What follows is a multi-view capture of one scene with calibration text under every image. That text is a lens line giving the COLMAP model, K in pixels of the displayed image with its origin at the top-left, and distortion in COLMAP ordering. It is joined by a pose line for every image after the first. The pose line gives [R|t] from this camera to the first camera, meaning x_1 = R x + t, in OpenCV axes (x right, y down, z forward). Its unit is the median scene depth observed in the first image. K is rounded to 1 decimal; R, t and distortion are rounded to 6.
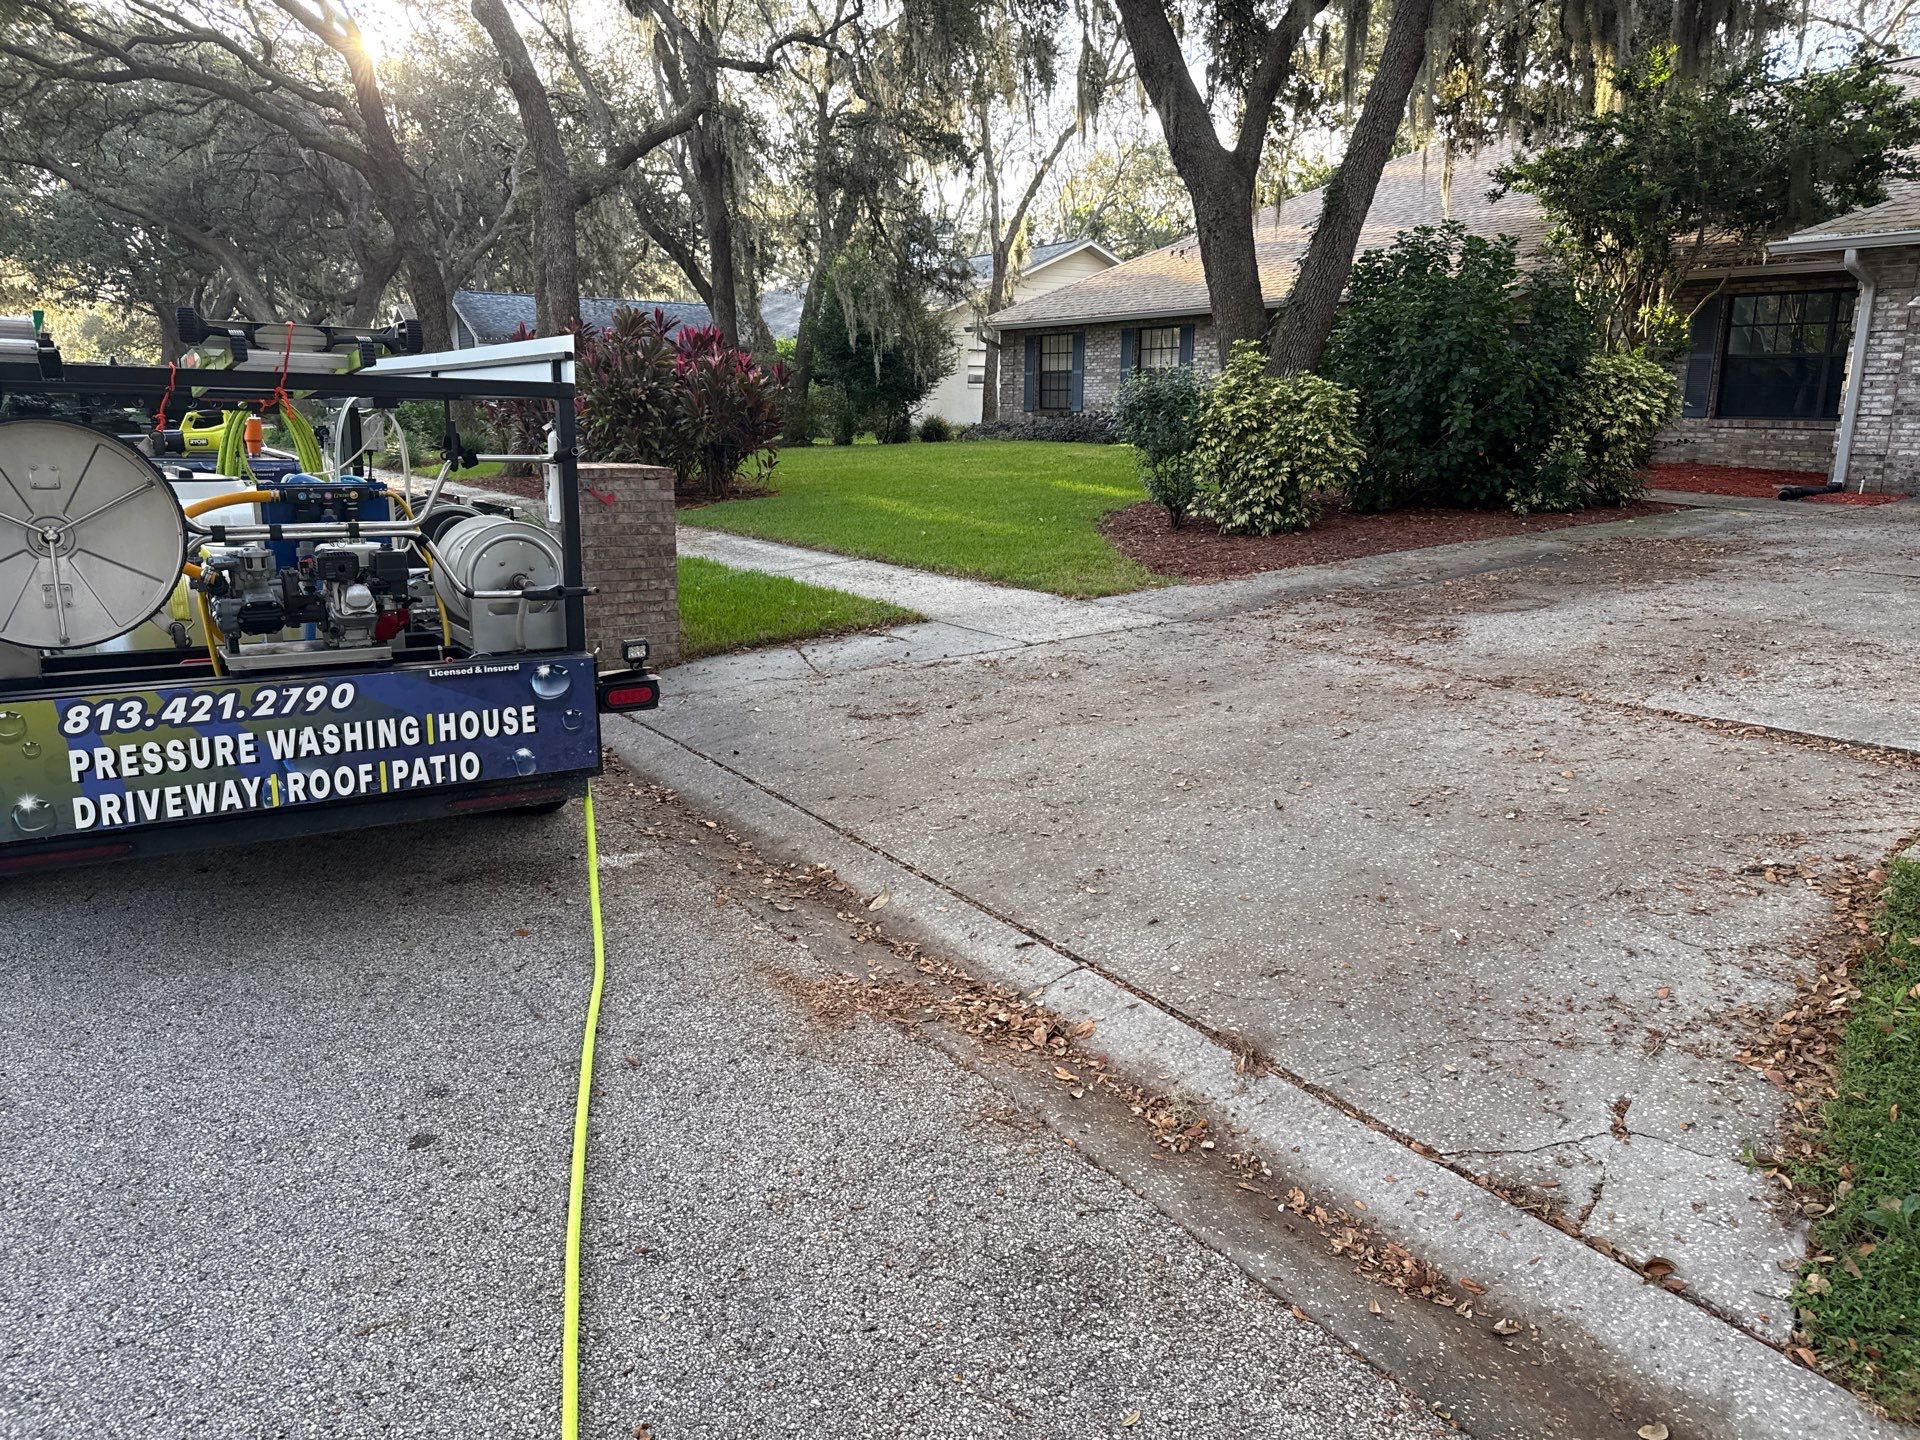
lens RADIAL K [[1317.5, 0, 957.3], [0, 1317.5, 745.0], [0, 0, 1]] dist [0.054511, -0.067709]
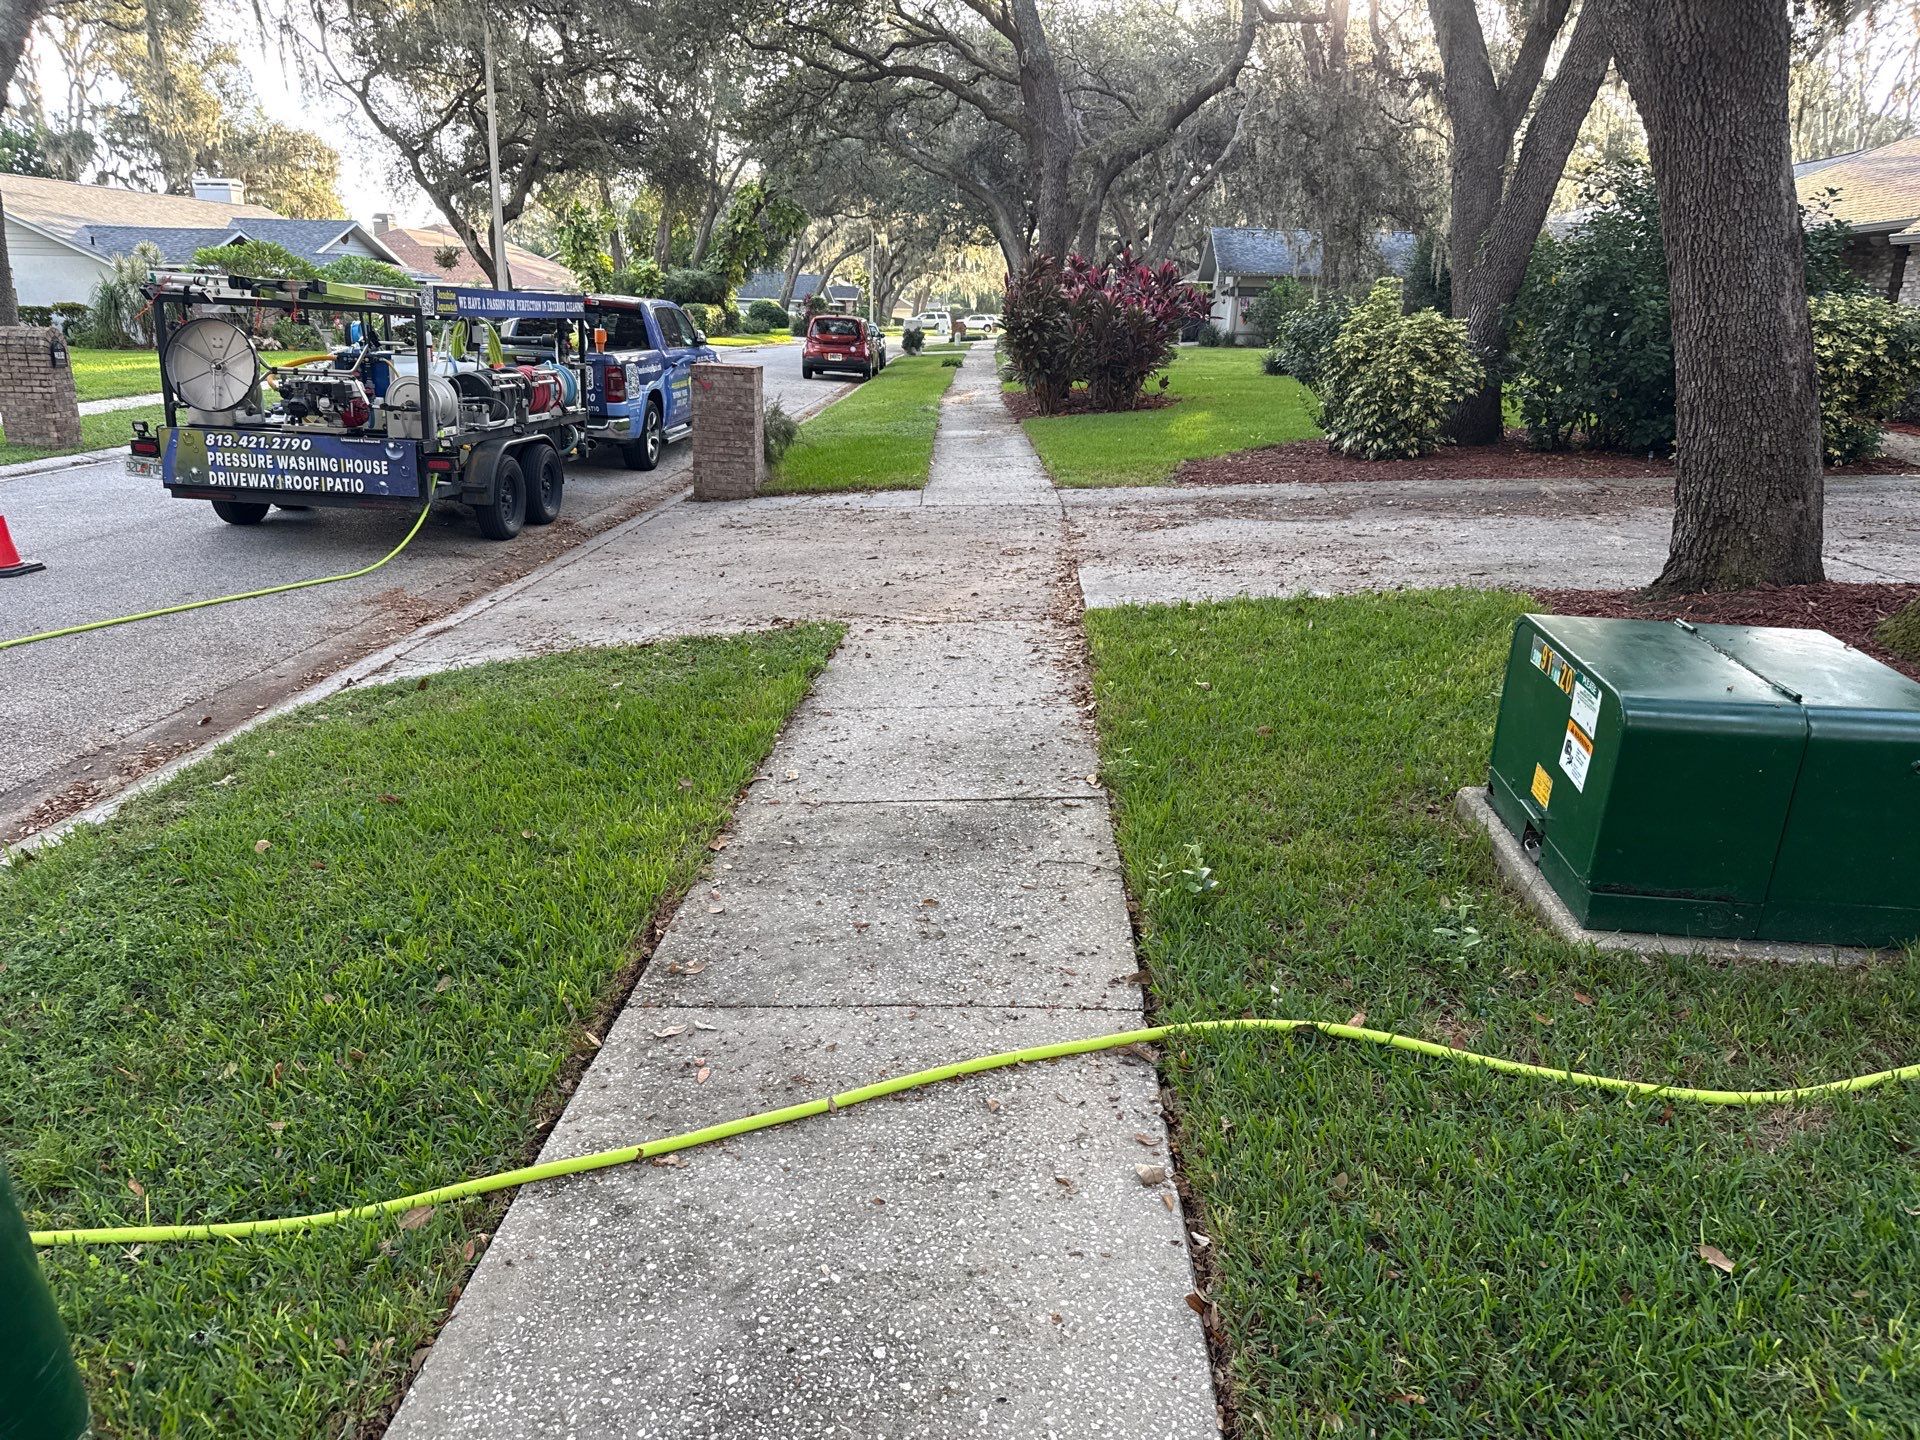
lens RADIAL K [[1317.5, 0, 957.3], [0, 1317.5, 745.0], [0, 0, 1]] dist [0.054511, -0.067709]
pose [[0.798900, 0.194292, -0.569219, 1.071776], [-0.167745, 0.980811, 0.099351, 0.031849], [0.577599, 0.016112, 0.816161, -0.127484]]
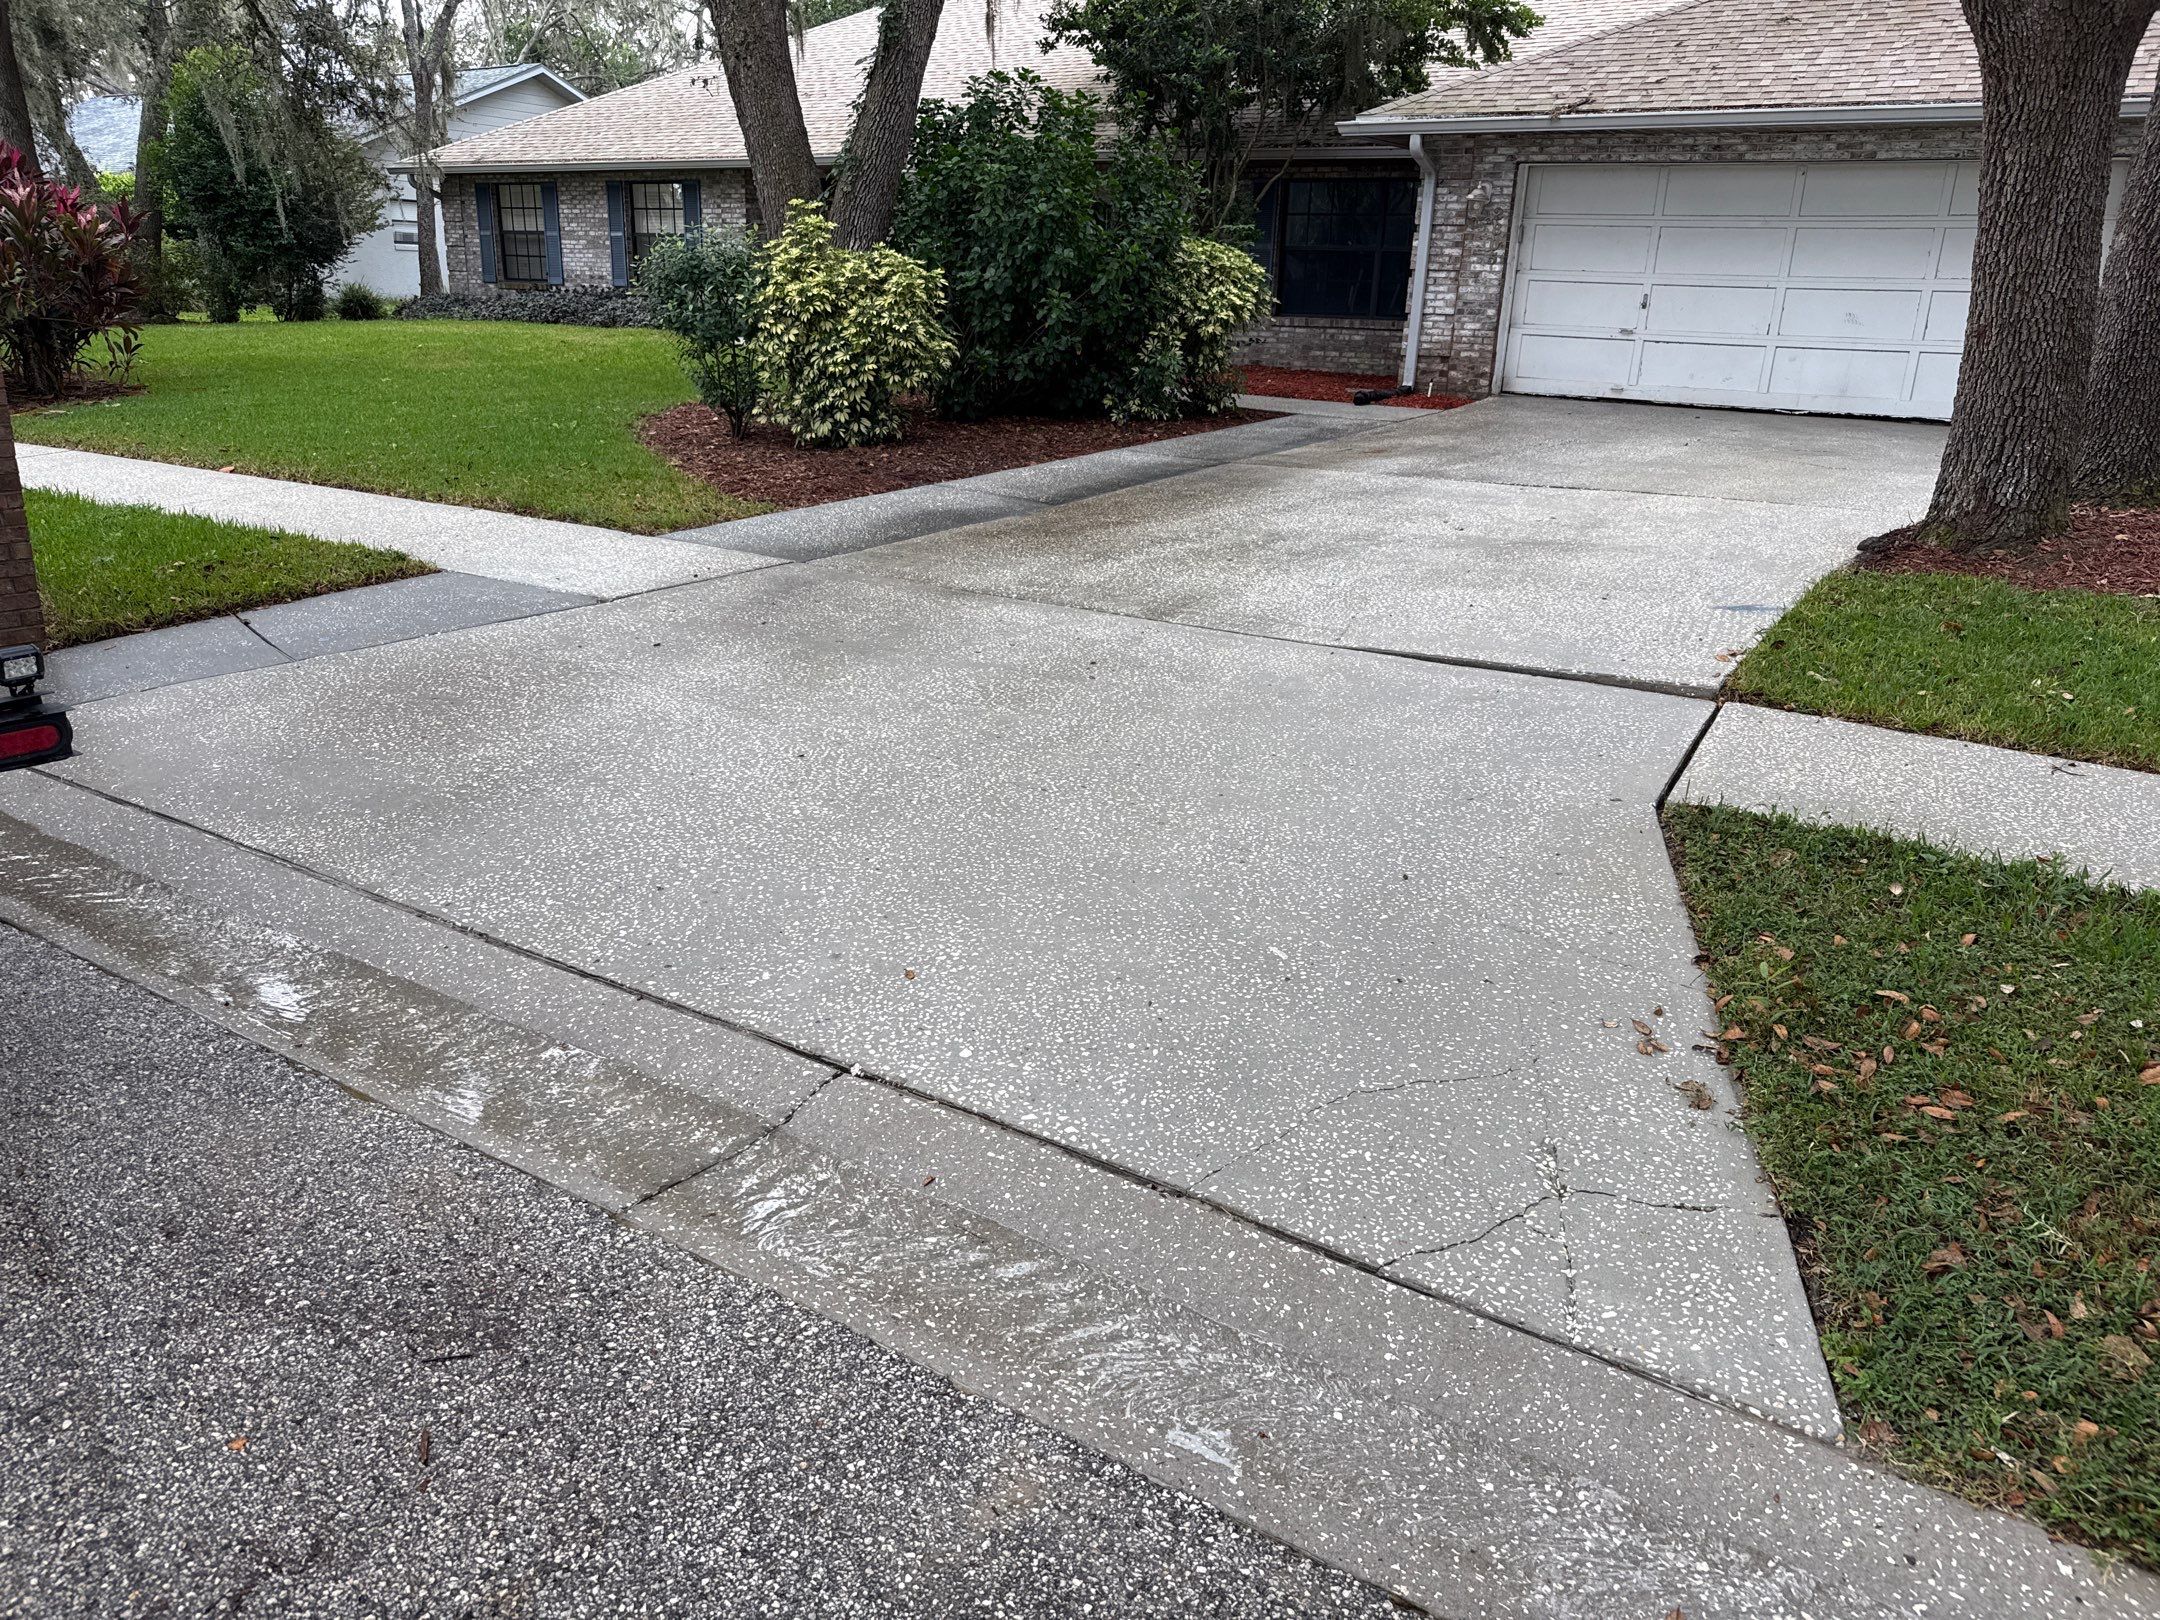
lens RADIAL K [[1506.0, 0, 1063.2], [0, 1506.0, 811.7], [0, 0, 1]] dist [0.065479, -0.093989]
pose [[0.918218, -0.103535, 0.382303, -0.053288], [0.071765, 0.992744, 0.096488, -0.026021], [-0.389519, -0.061161, 0.918986, 0.120644]]
